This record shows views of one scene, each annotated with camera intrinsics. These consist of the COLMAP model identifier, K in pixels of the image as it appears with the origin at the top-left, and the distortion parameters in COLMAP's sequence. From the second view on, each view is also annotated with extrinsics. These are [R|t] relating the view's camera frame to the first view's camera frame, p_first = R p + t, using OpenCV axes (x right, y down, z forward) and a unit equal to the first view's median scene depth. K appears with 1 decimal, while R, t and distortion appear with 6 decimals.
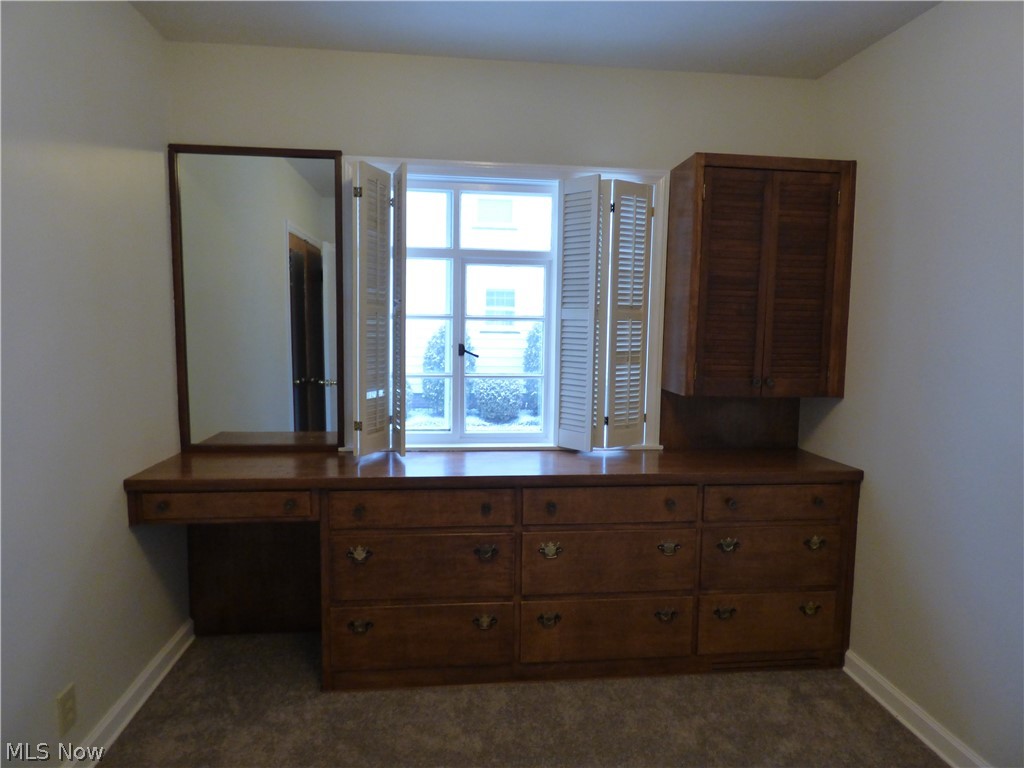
lens RADIAL K [[624.7, 0, 513.9], [0, 624.7, 382.4], [0, 0, 1]] dist [-0.021032, 0.002749]
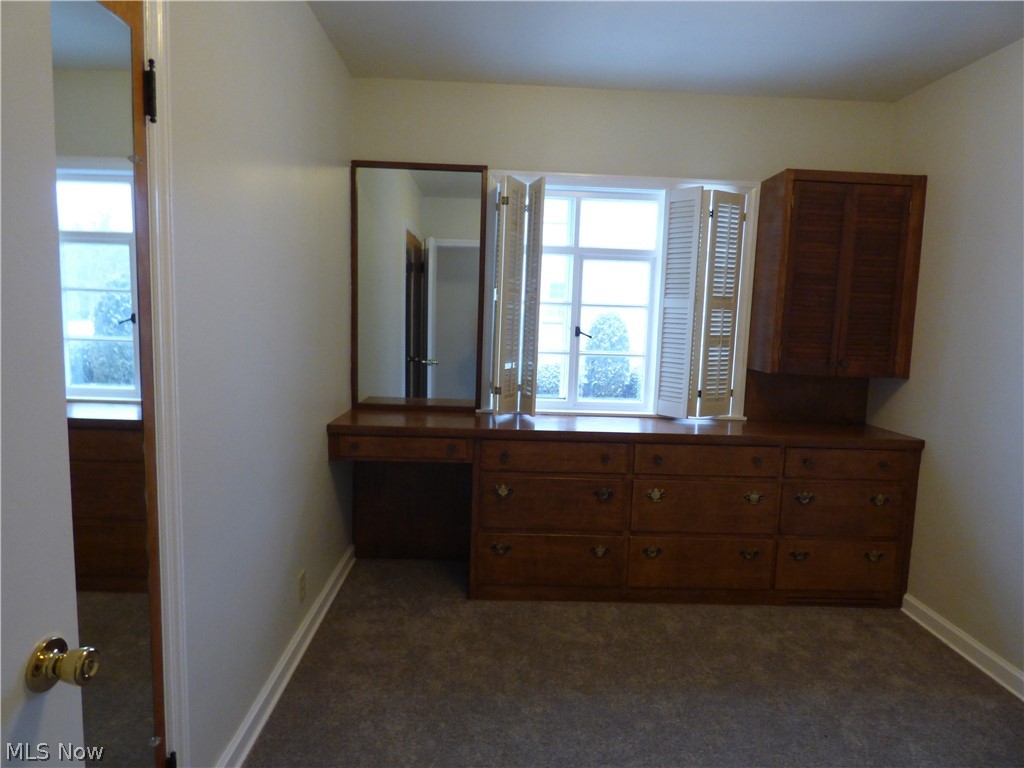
lens RADIAL K [[624.7, 0, 512.2], [0, 624.7, 382.0], [0, 0, 1]] dist [-0.021032, 0.002749]
pose [[0.996497, 0.027076, -0.079128, -0.124336], [-0.026169, 0.999580, 0.012477, 0.037118], [0.079432, -0.010363, 0.996786, -0.227771]]
